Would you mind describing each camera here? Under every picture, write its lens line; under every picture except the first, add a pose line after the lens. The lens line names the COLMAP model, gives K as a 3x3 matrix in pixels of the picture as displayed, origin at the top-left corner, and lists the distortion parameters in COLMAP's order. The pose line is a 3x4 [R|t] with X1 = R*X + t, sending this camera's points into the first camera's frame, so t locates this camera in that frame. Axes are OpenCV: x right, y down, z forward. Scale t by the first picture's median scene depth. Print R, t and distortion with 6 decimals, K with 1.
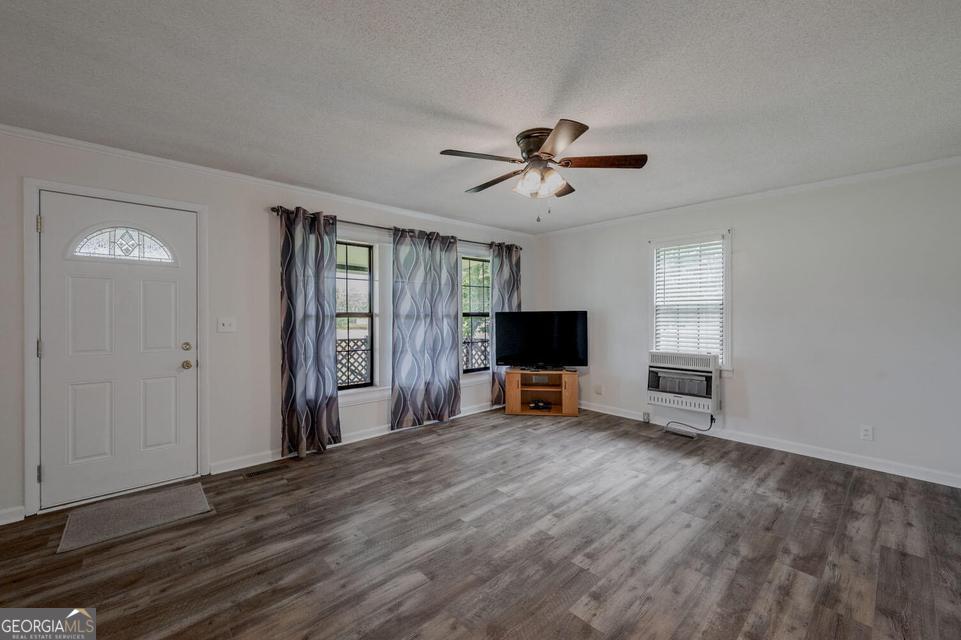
lens RADIAL K [[387.0, 0, 480.2], [0, 387.0, 322.9], [0, 0, 1]] dist [0.001774, -0.001502]
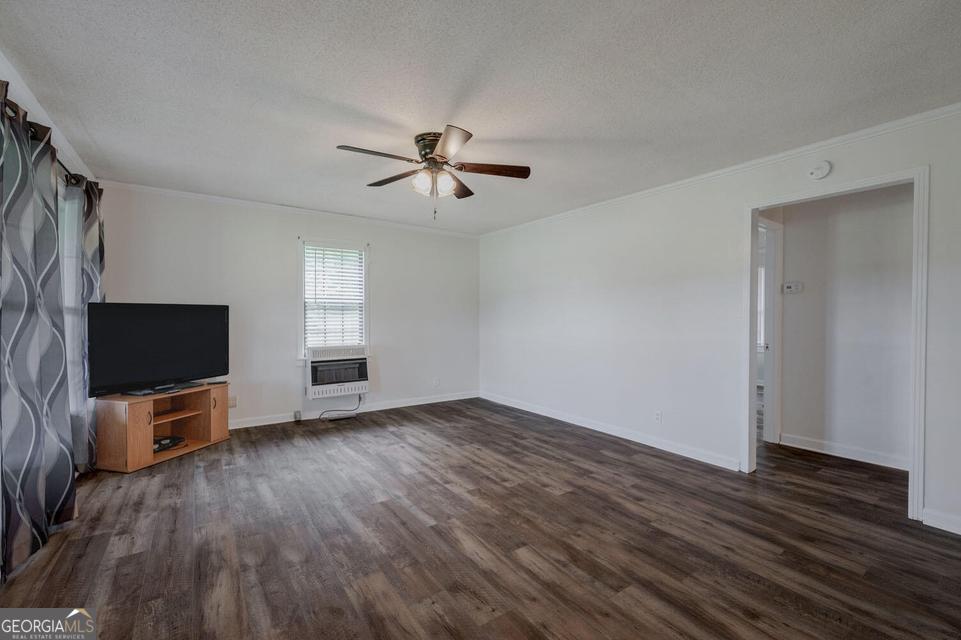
lens RADIAL K [[409.2, 0, 479.5], [0, 409.2, 316.2], [0, 0, 1]] dist [-0.001393, 0.000118]
pose [[0.125138, 0.006142, 0.992120, -0.857938], [0.023338, 0.999686, -0.009132, 0.019795], [-0.991865, 0.024297, 0.124955, 0.647765]]
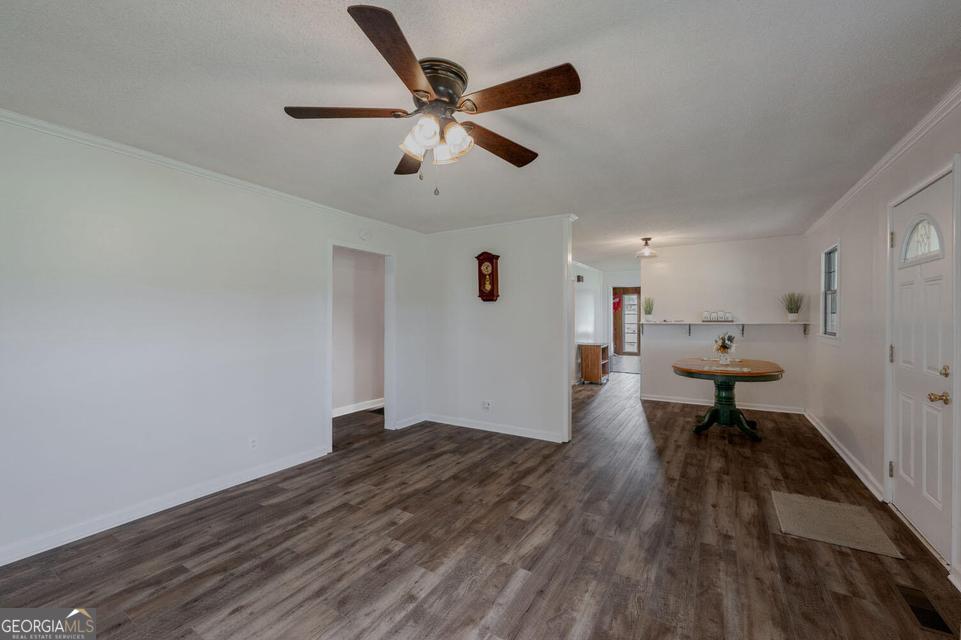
lens RADIAL K [[387.0, 0, 482.3], [0, 387.0, 320.5], [0, 0, 1]] dist [0.001774, -0.001502]
pose [[-0.957664, 0.002302, -0.287880, 0.244213], [-0.007192, 0.999465, 0.031918, -0.048788], [0.287800, 0.032637, -0.957134, 1.505706]]
